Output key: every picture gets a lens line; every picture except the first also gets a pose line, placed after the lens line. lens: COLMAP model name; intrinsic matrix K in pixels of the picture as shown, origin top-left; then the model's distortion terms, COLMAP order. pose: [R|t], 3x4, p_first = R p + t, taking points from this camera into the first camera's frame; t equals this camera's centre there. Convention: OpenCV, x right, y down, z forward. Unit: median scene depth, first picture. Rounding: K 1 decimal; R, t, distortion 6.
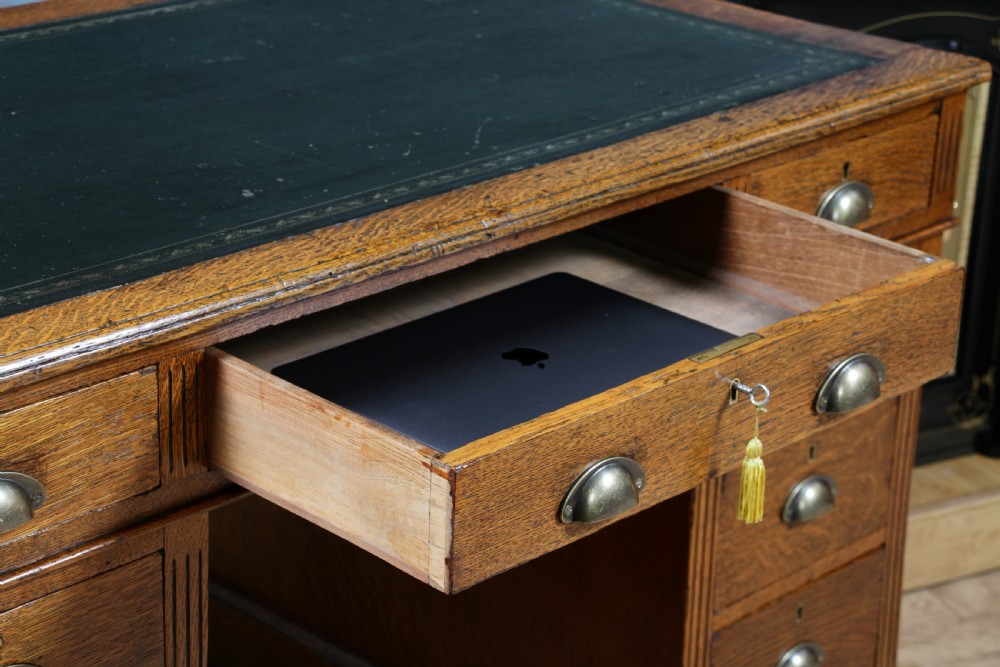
lens RADIAL K [[2233.6, 0, 418.2], [0, 2233.6, 335.1], [0, 0, 1]] dist [0.278723, 0.171981]
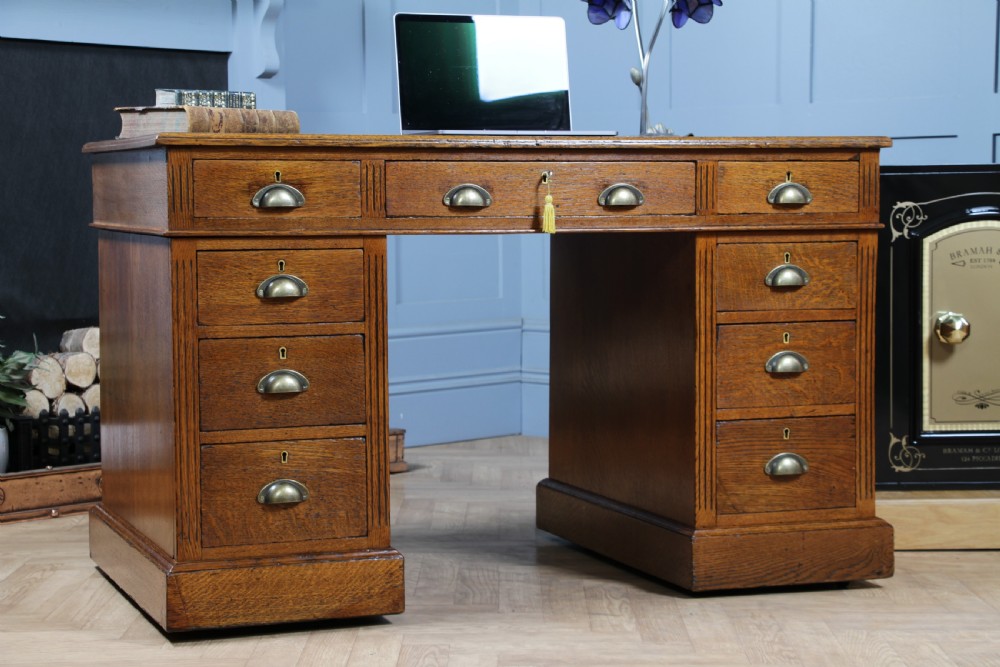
lens RADIAL K [[2044.6, 0, 500.0], [0, 2044.6, 333.5], [0, 0, 1]] dist [0.254560, 0.279372]
pose [[0.913384, 0.004908, -0.407070, 0.793467], [-0.131769, 0.949663, -0.284214, 0.687395], [0.385184, 0.313236, 0.868053, -0.691423]]
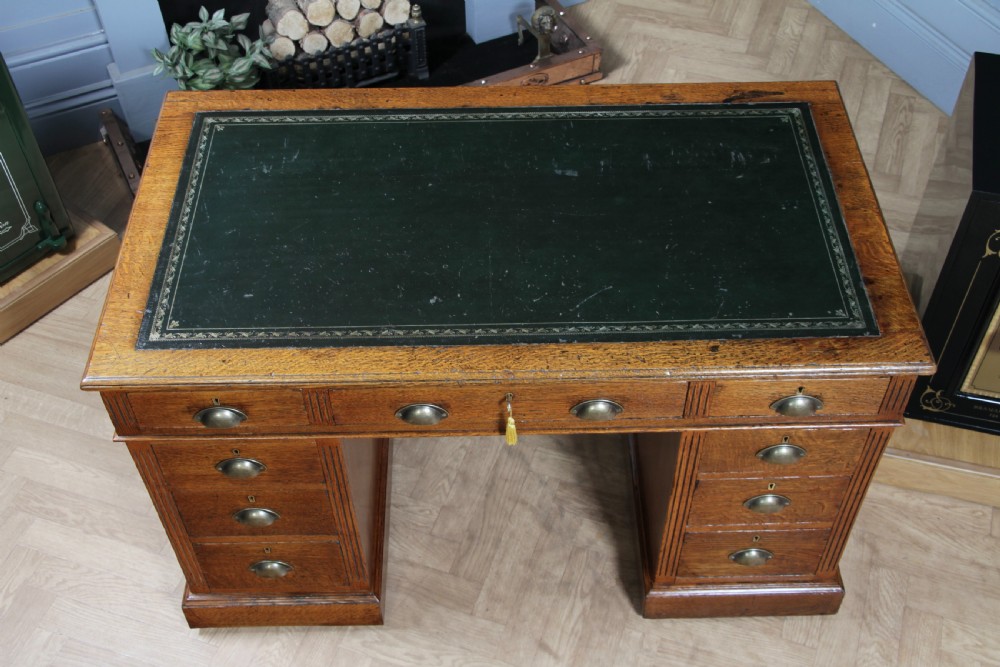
lens RADIAL K [[1141.2, 0, 495.3], [0, 1141.2, 333.2], [0, 0, 1]] dist [-0.090622, 0.369762]
pose [[0.730416, 0.491904, -0.473839, 0.475835], [-0.230449, 0.830569, 0.507000, -0.578060], [0.642951, -0.261125, 0.720019, 0.261064]]
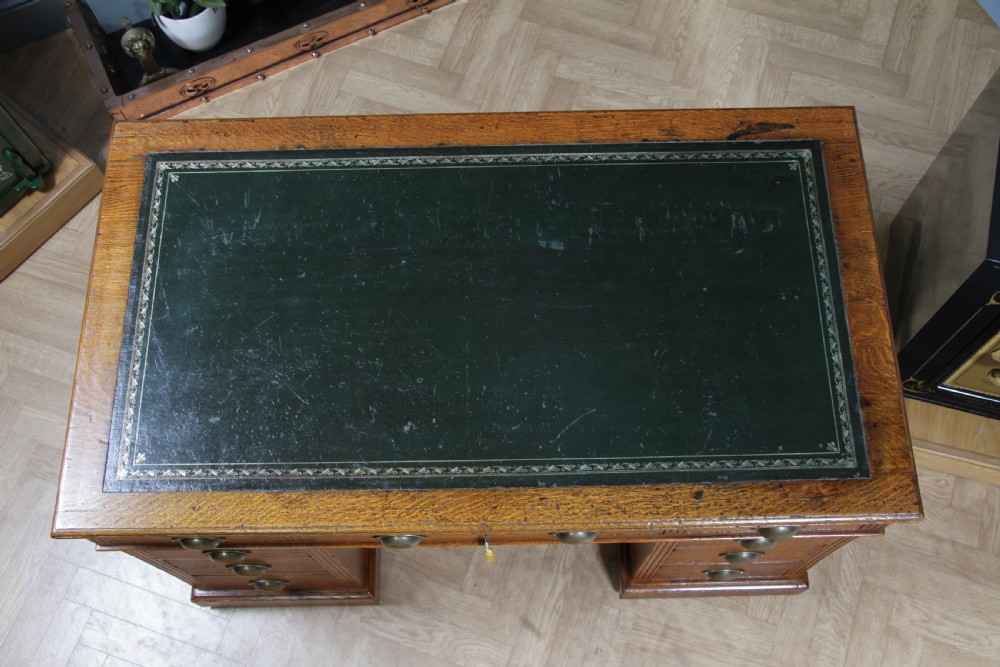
lens RADIAL K [[1026.7, 0, 500.0], [0, 1026.7, 333.5], [0, 0, 1]] dist [-0.127349, 0.298001]
pose [[0.731217, 0.618750, -0.287176, 0.190621], [-0.225237, 0.616380, 0.754549, -0.804142], [0.643886, -0.487056, 0.590073, 0.547688]]
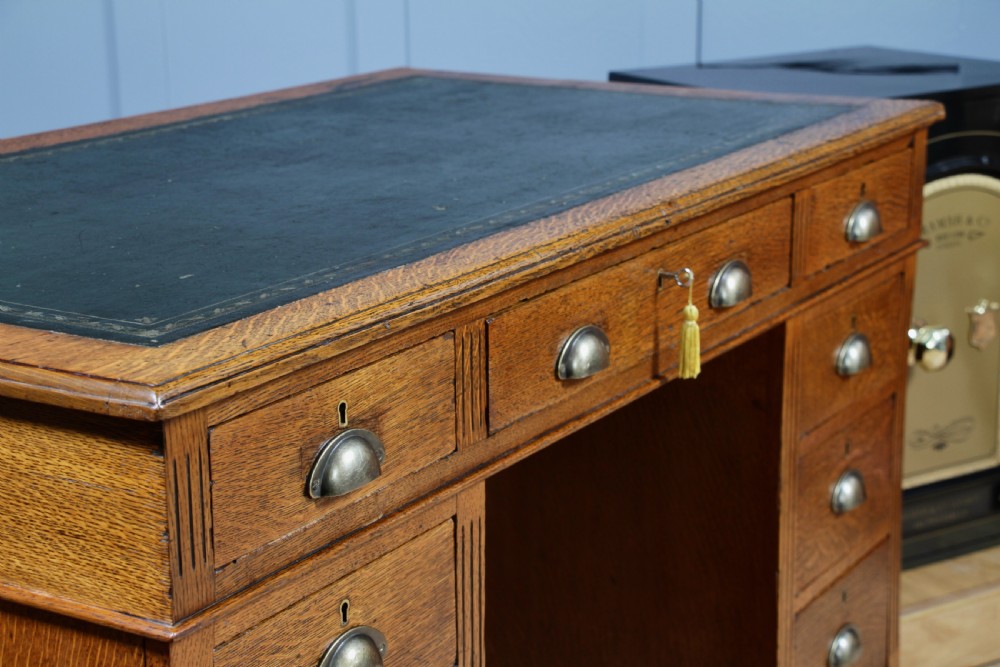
lens RADIAL K [[2001.1, 0, 500.0], [0, 2001.1, 333.5], [0, 0, 1]] dist [0.167952, -0.096363]
pose [[0.968671, -0.092177, 0.230607, -0.271339], [0.120553, 0.986354, -0.112125, 0.106707], [-0.217125, 0.136412, 0.966565, 0.063313]]
